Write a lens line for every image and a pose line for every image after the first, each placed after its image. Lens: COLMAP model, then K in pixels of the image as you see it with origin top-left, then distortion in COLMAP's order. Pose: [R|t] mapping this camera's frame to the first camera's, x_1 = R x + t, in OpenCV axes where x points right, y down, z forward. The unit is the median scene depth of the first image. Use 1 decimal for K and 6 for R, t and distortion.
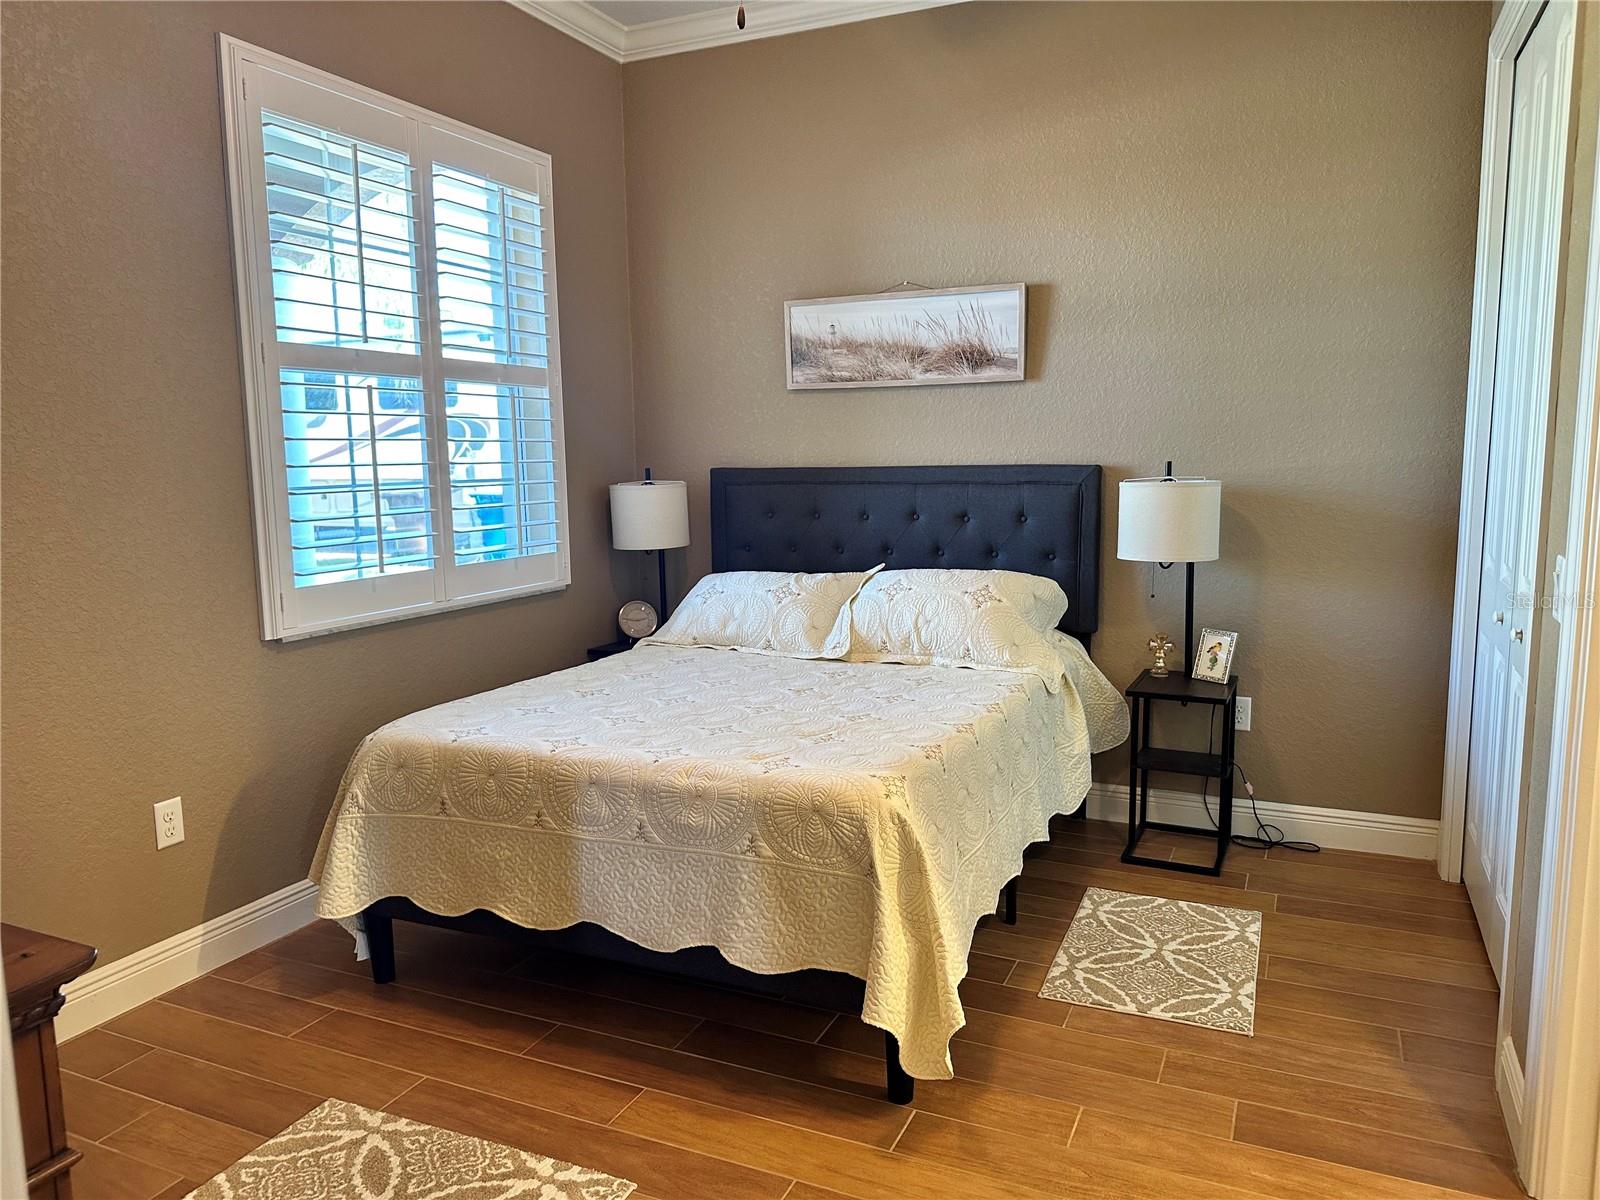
lens RADIAL K [[1115.8, 0, 791.9], [0, 1115.8, 601.5], [0, 0, 1]] dist [0.043957, -0.012036]
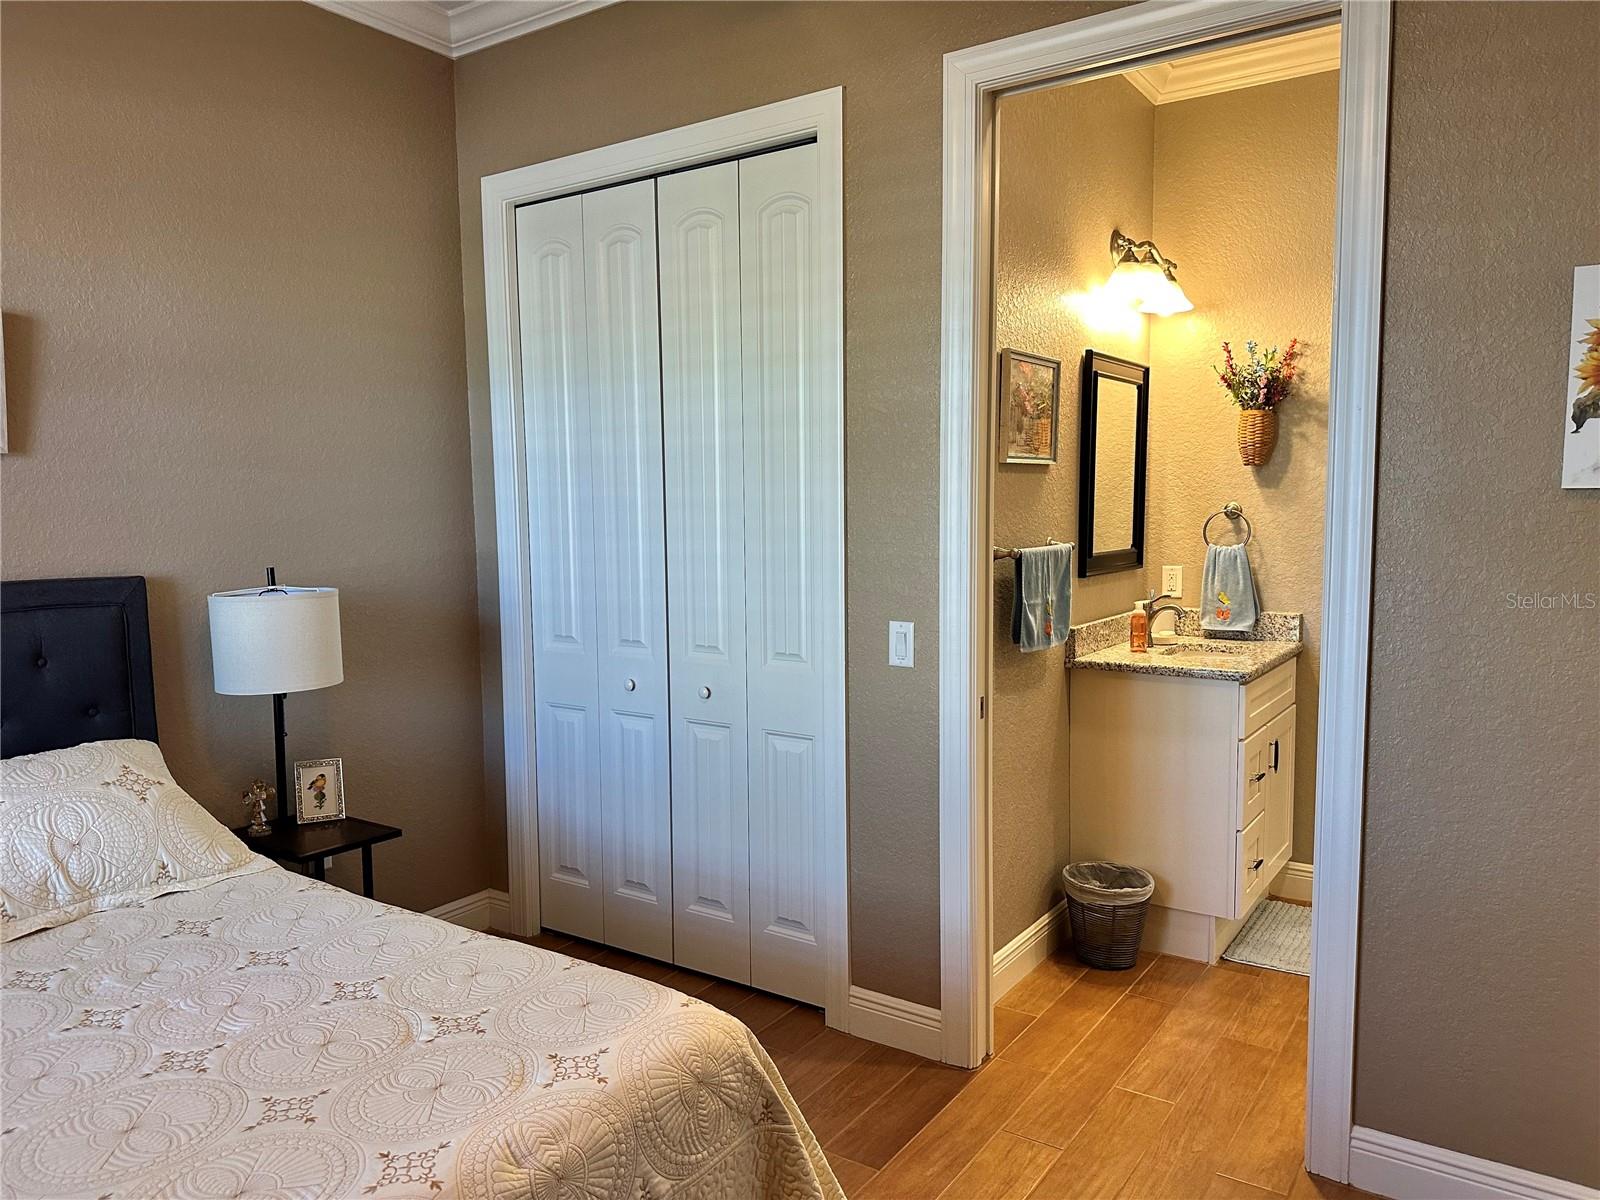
lens RADIAL K [[1115.8, 0, 792.2], [0, 1115.8, 602.5], [0, 0, 1]] dist [0.043957, -0.012036]
pose [[0.180672, -0.075046, 0.980676, -0.390828], [0.144859, 0.988241, 0.048937, -0.083701], [-0.972817, 0.133218, 0.189419, 0.470718]]
